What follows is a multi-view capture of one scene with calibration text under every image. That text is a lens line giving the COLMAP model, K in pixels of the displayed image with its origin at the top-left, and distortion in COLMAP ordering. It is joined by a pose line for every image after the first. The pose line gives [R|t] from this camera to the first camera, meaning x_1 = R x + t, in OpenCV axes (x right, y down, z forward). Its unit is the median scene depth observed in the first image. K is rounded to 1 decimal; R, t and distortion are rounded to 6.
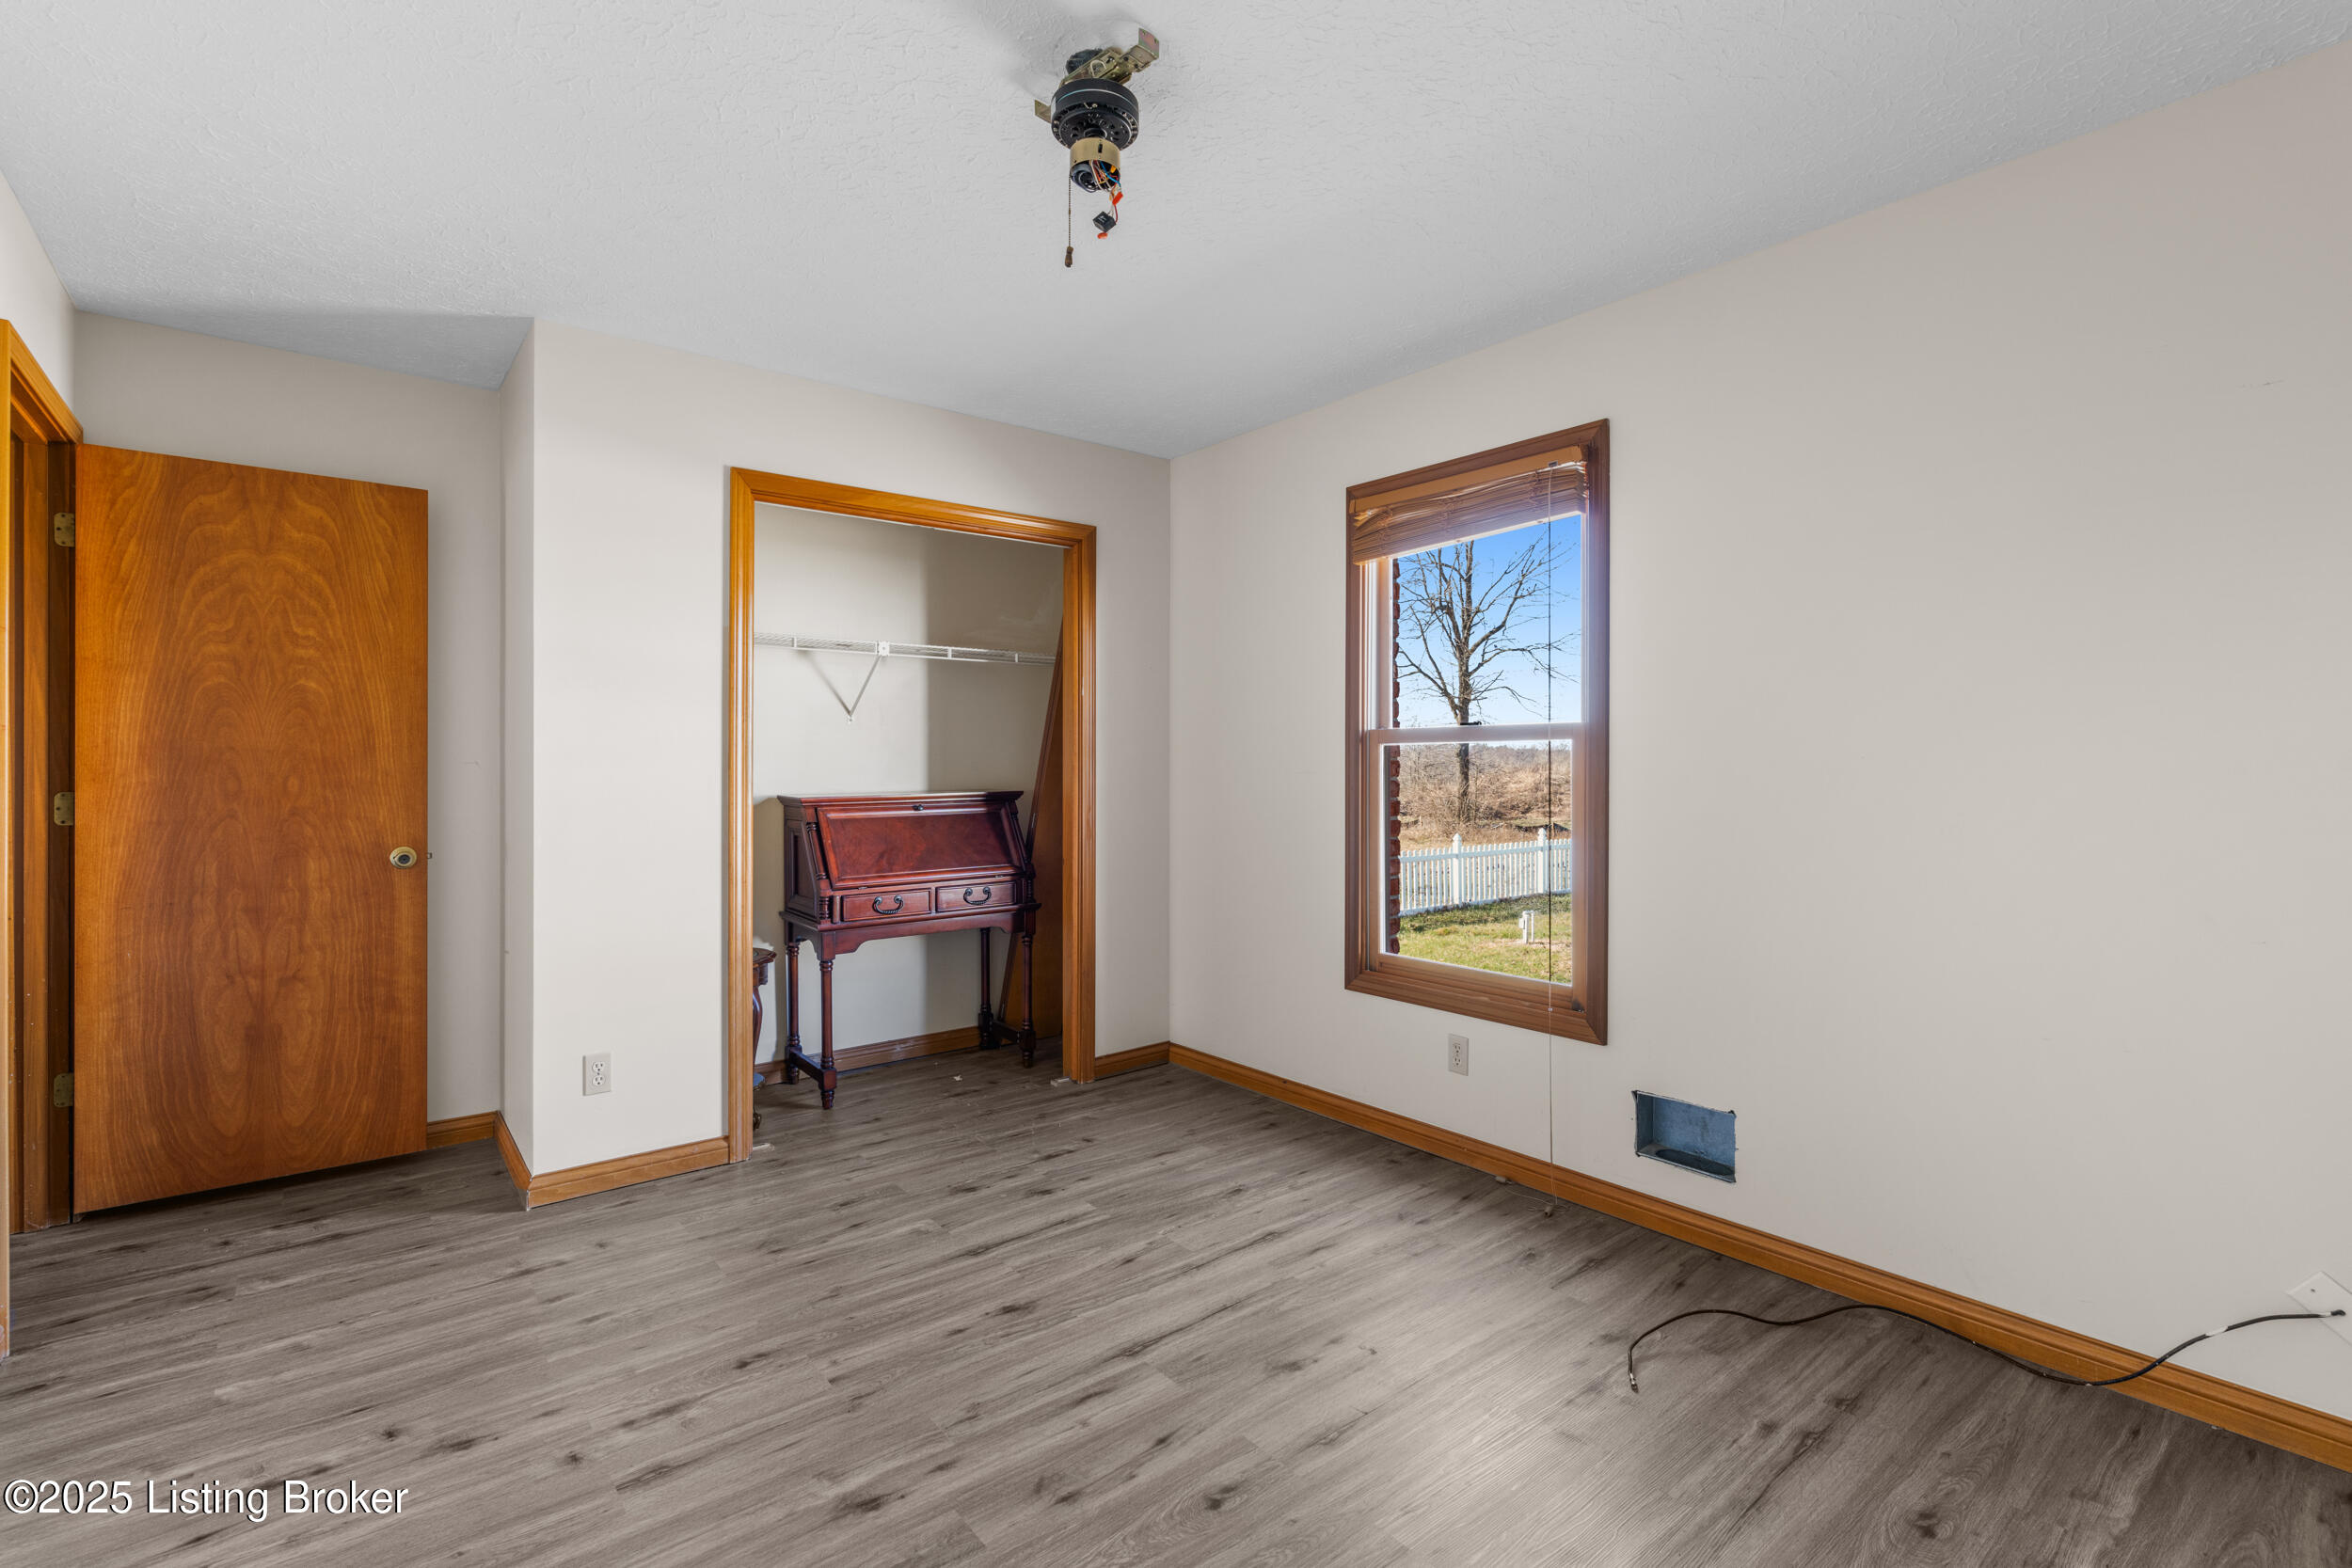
lens RADIAL K [[1073.5, 0, 1179.9], [0, 1073.5, 771.6], [0, 0, 1]] dist [-0.003124, 0.002037]
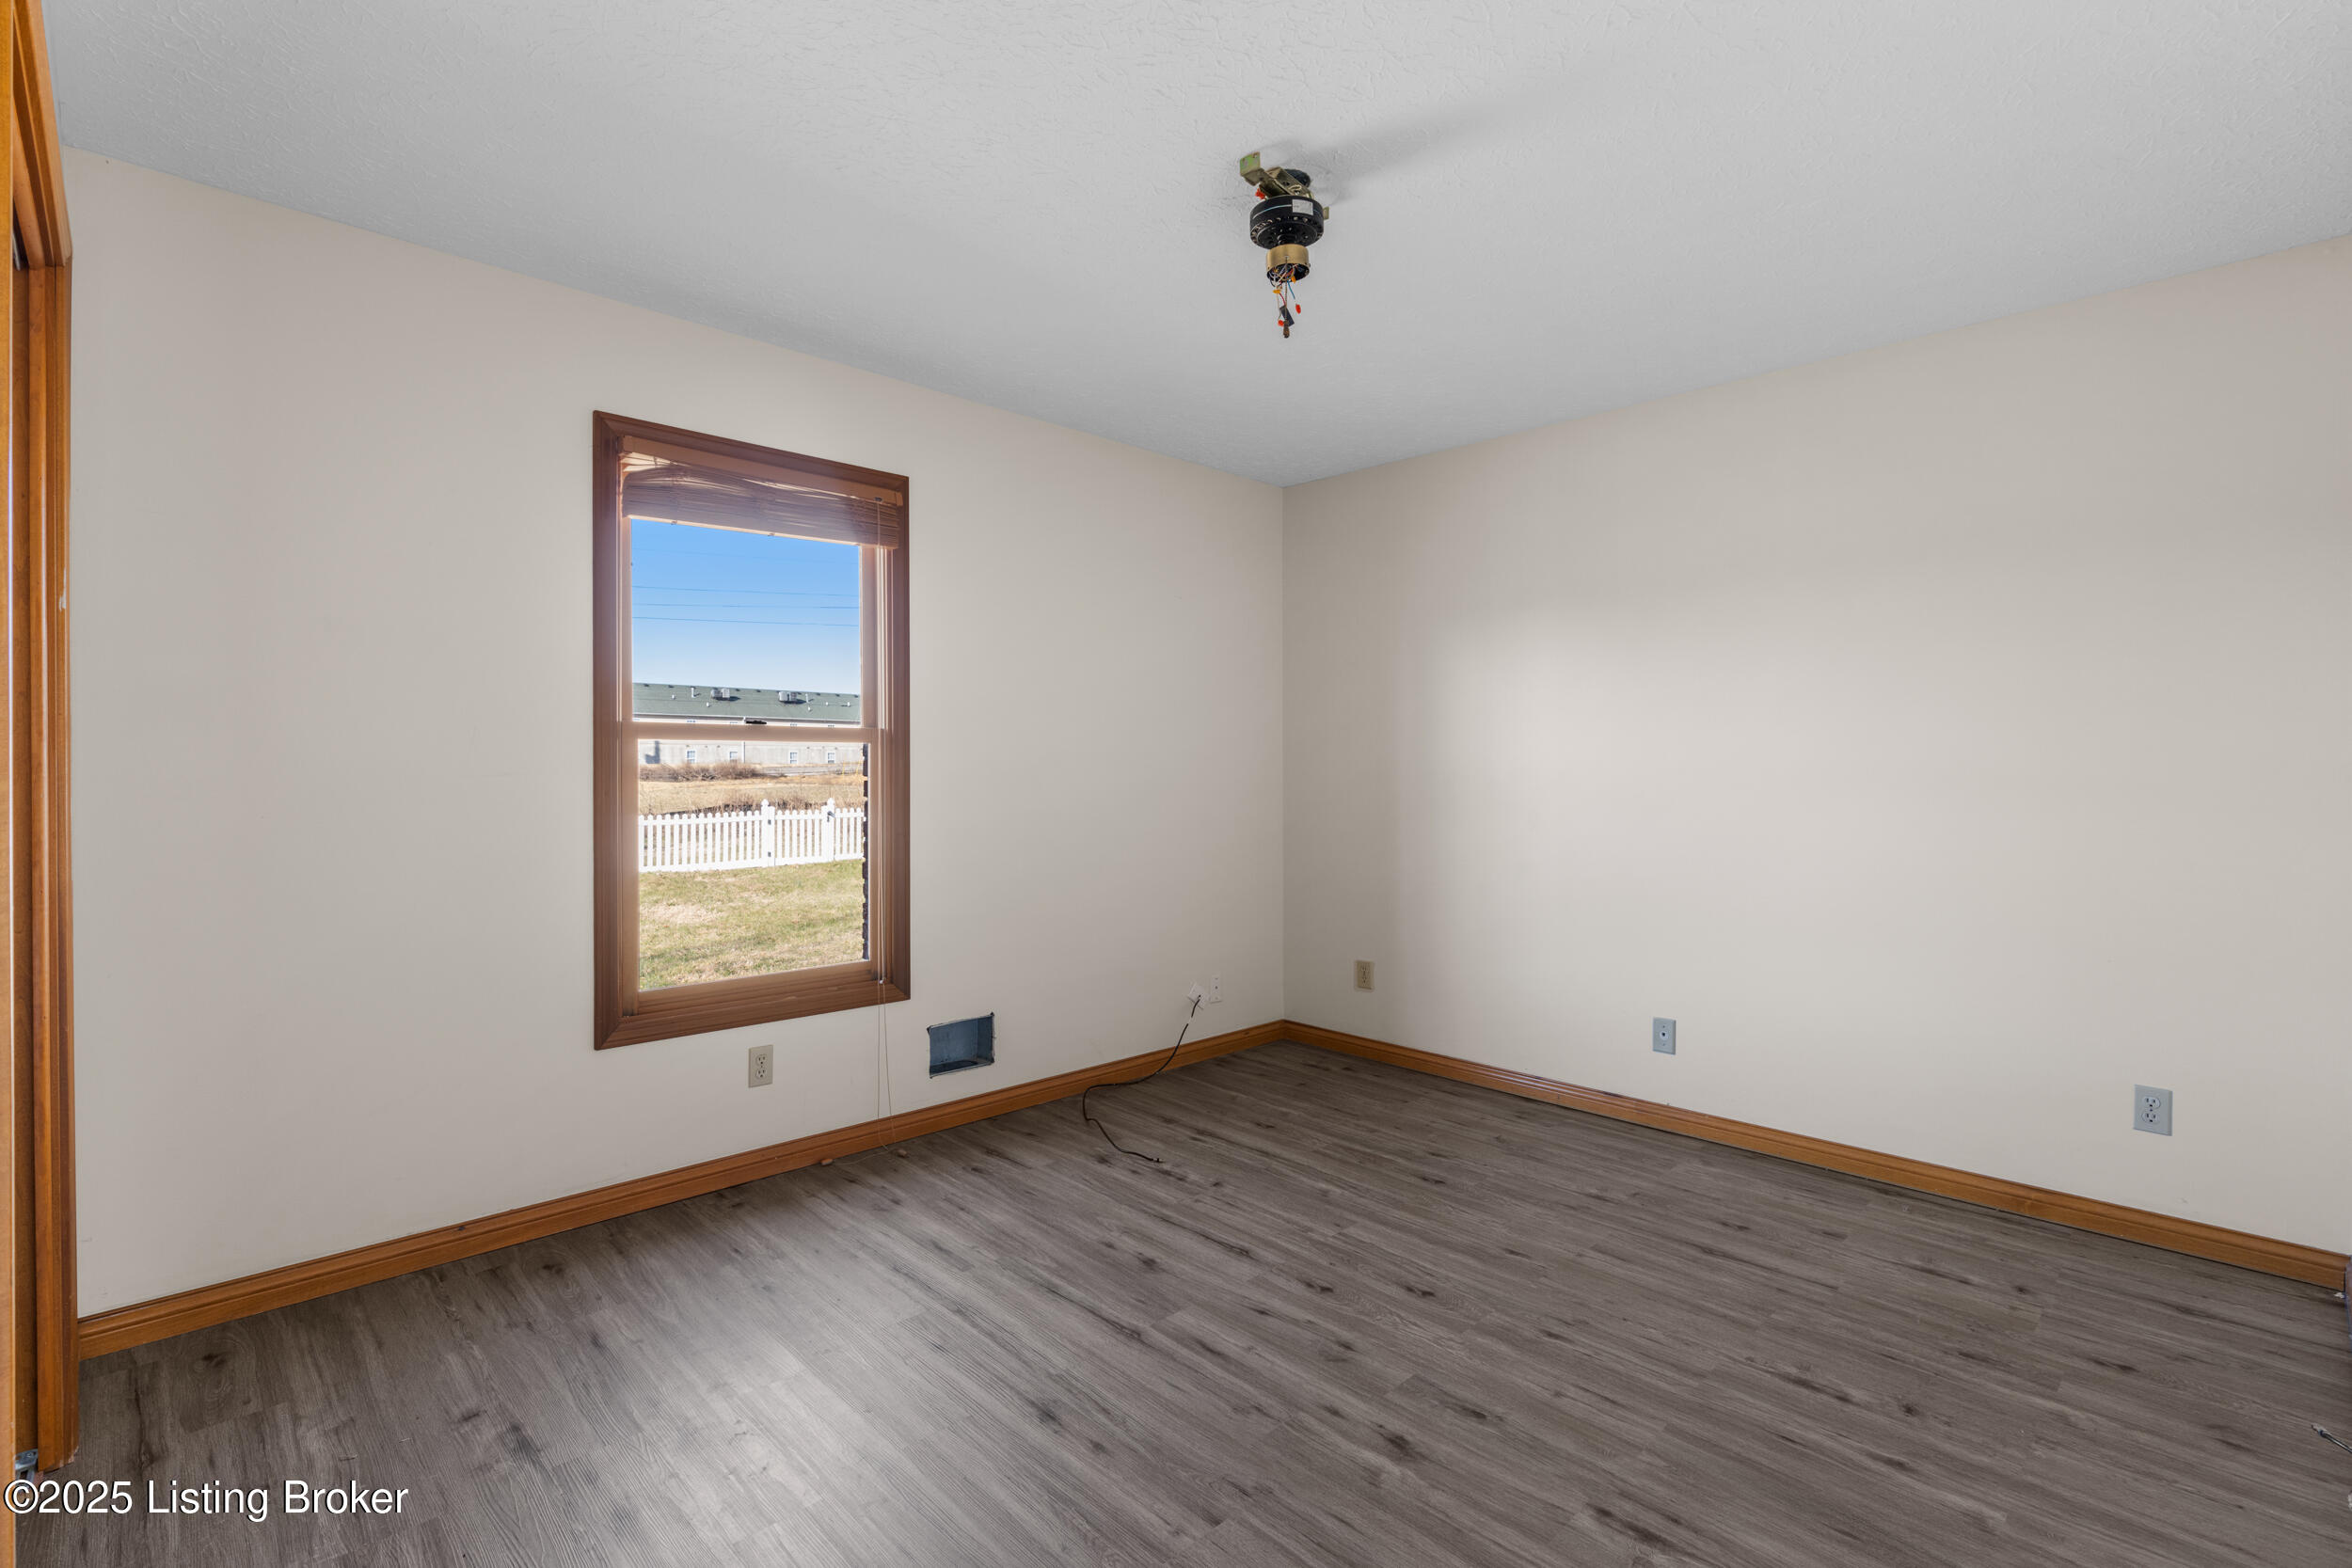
lens RADIAL K [[1073.5, 0, 1180.4], [0, 1073.5, 770.4], [0, 0, 1]] dist [-0.003124, 0.002037]
pose [[-0.091551, -0.002204, 0.995798, -0.890064], [0.003262, 0.999992, 0.002513, -0.003069], [-0.995795, 0.003478, -0.091543, 0.866001]]
